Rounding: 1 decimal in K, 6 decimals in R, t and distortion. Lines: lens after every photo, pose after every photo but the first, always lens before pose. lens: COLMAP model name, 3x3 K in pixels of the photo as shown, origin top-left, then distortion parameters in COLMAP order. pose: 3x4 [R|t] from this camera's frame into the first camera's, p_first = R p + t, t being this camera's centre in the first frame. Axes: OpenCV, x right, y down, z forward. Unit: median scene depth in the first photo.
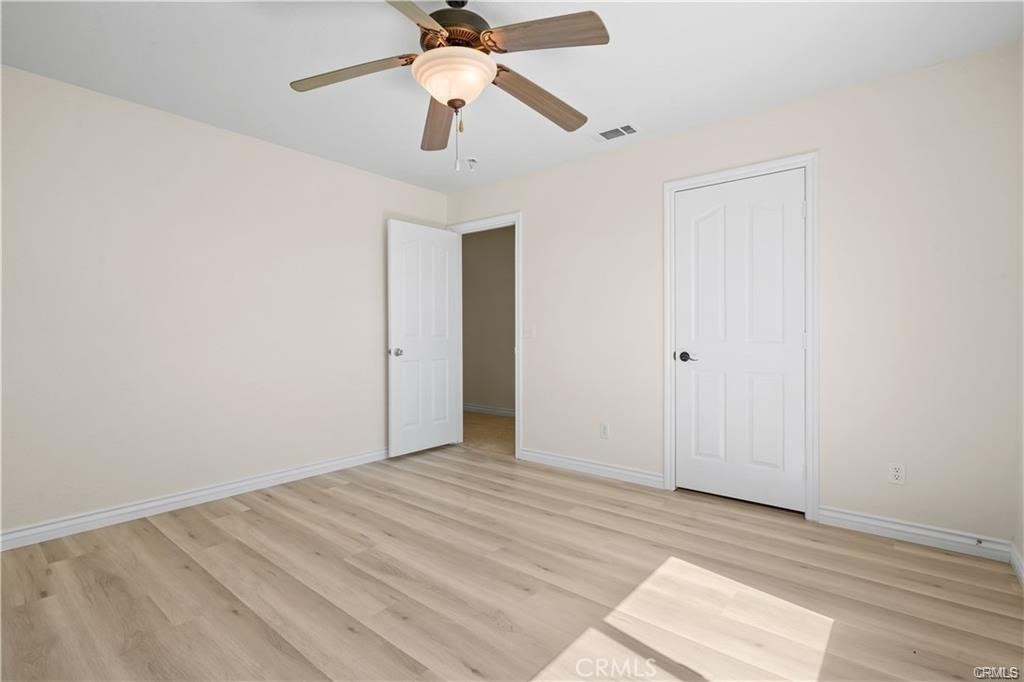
lens RADIAL K [[475.8, 0, 504.1], [0, 475.8, 338.3], [0, 0, 1]] dist [0.000321, 0.000344]
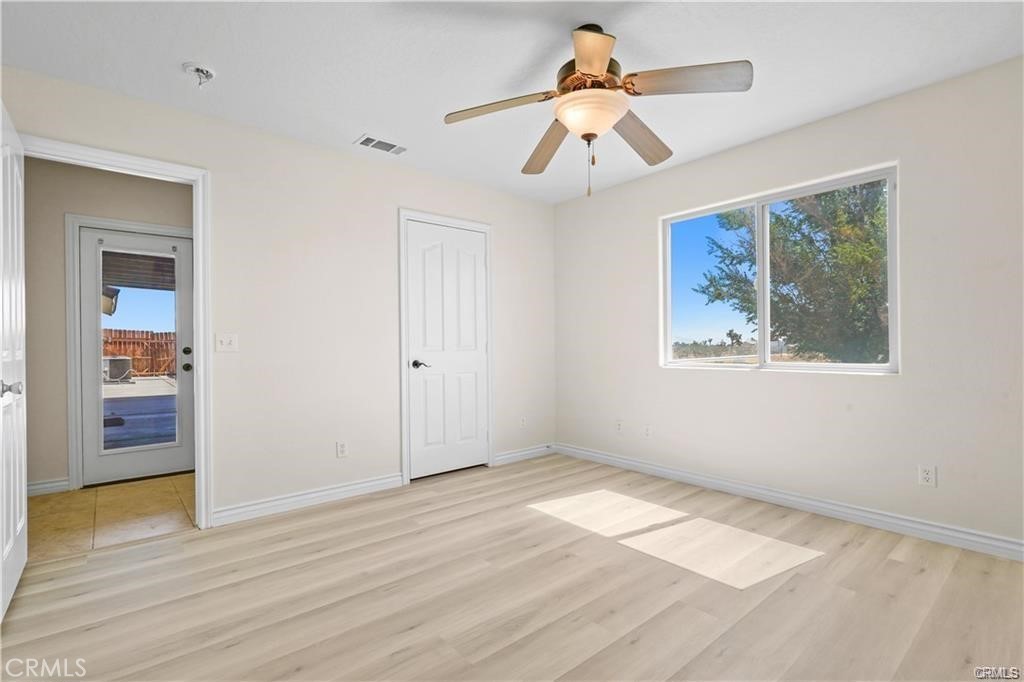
lens RADIAL K [[475.8, 0, 504.1], [0, 475.8, 338.3], [0, 0, 1]] dist [0.000321, 0.000344]
pose [[0.184279, 0.013275, 0.982784, -0.827092], [0.018693, 0.999681, -0.017008, 0.001389], [-0.982696, 0.021505, 0.183972, 0.662120]]
